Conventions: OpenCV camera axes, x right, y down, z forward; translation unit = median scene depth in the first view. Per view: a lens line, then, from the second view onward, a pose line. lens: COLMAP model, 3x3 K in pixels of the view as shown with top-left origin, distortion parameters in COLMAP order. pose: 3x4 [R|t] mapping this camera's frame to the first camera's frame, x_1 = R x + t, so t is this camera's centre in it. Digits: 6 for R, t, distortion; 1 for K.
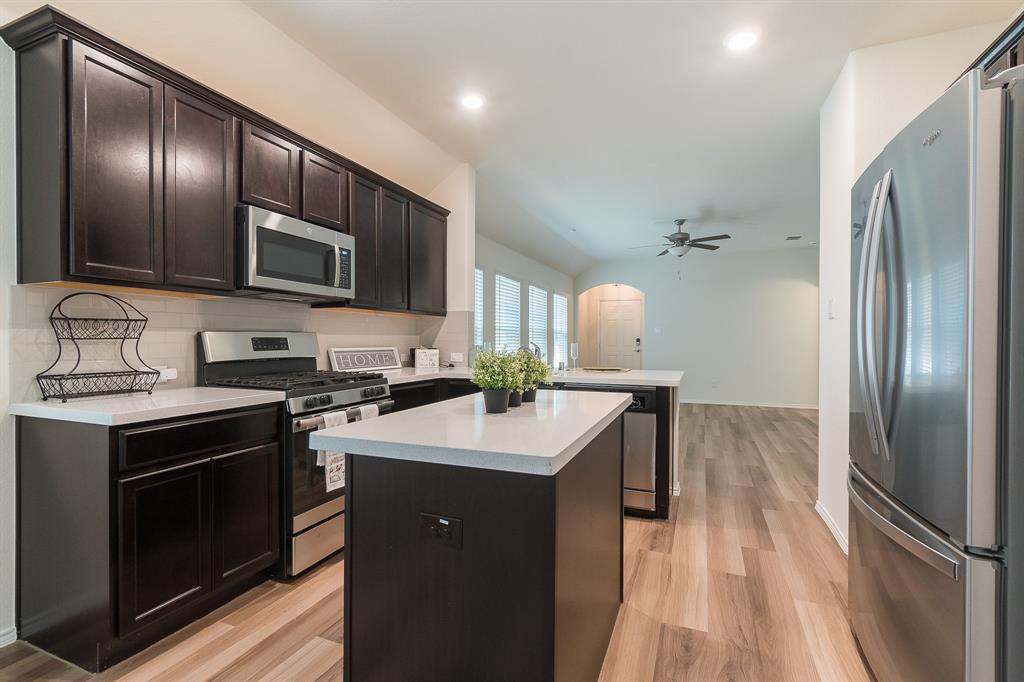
lens RADIAL K [[474.3, 0, 512.0], [0, 474.3, 344.4], [0, 0, 1]] dist [-0.009522, -0.000295]
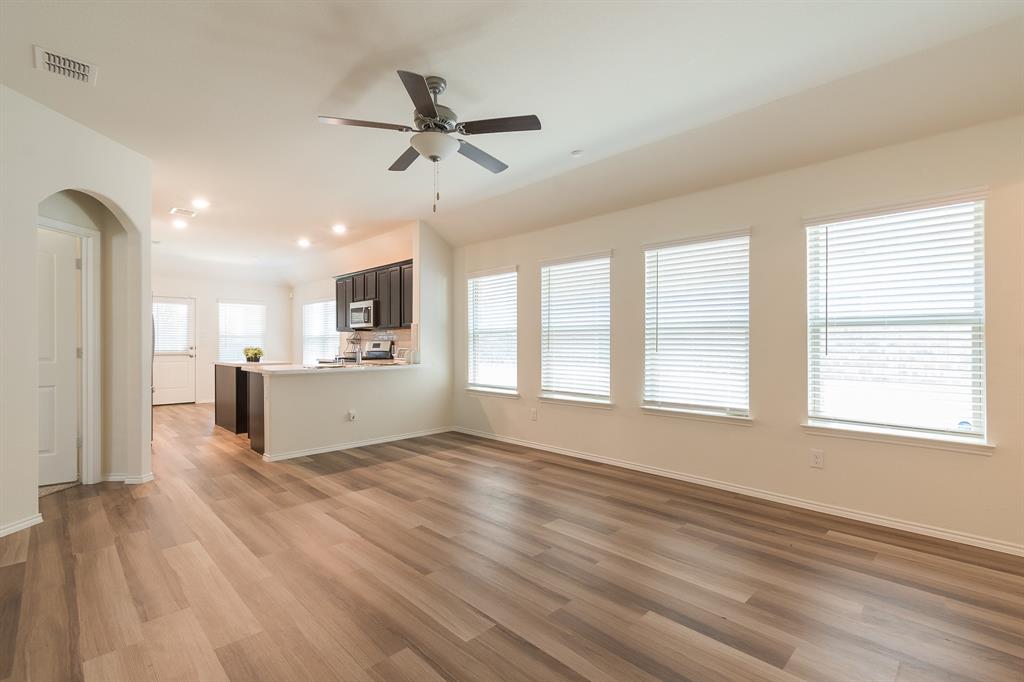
lens RADIAL K [[474.3, 0, 512.0], [0, 474.3, 344.4], [0, 0, 1]] dist [-0.009522, -0.000295]
pose [[-0.405677, -0.001362, -0.914015, 1.690750], [-0.008697, 0.999959, 0.002369, -0.021556], [0.913975, 0.008910, -0.405673, 2.861852]]
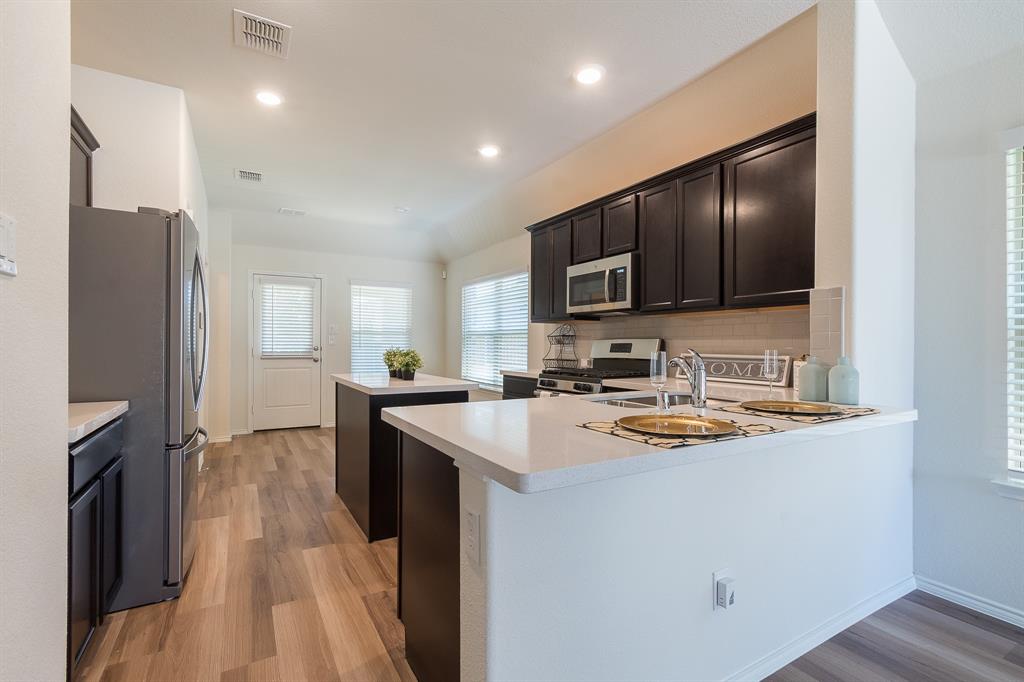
lens RADIAL K [[462.6, 0, 515.1], [0, 462.6, 344.4], [0, 0, 1]] dist [-0.004286, -0.000058]
pose [[-0.606792, -0.002909, -0.794855, 0.773222], [-0.011910, 0.999914, 0.005433, -0.015100], [0.794771, 0.012763, -0.606775, 1.602393]]
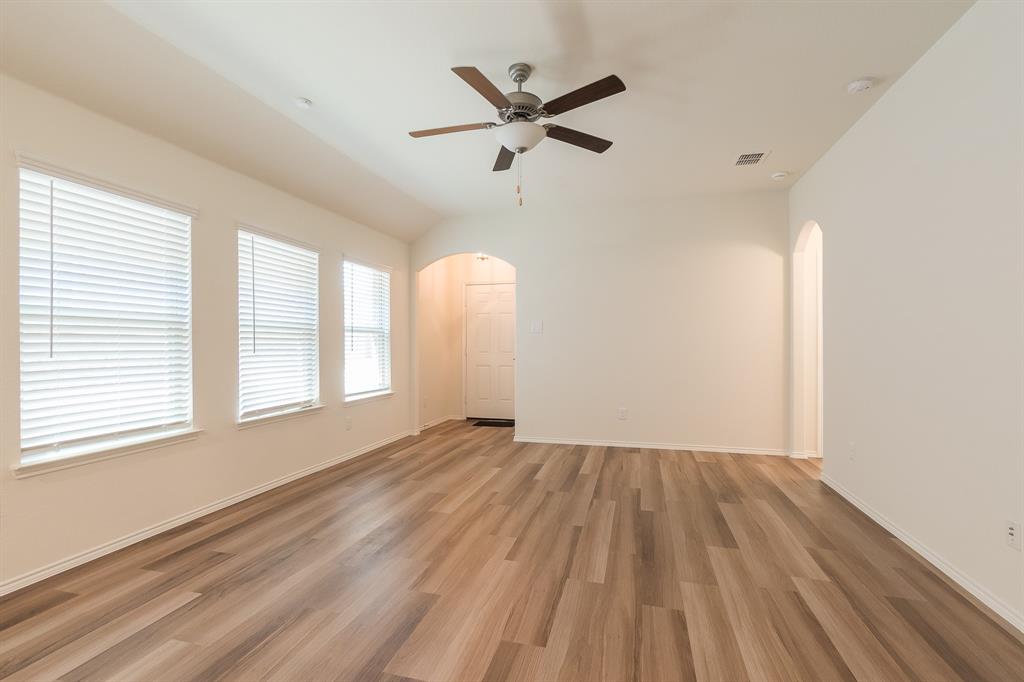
lens RADIAL K [[473.5, 0, 511.4], [0, 473.5, 348.0], [0, 0, 1]] dist [0.001470, 0.000056]
pose [[0.992528, -0.002644, 0.121992, 0.661420], [0.002312, 0.999993, 0.002860, -0.015034], [-0.121999, -0.002557, 0.992527, 1.288168]]
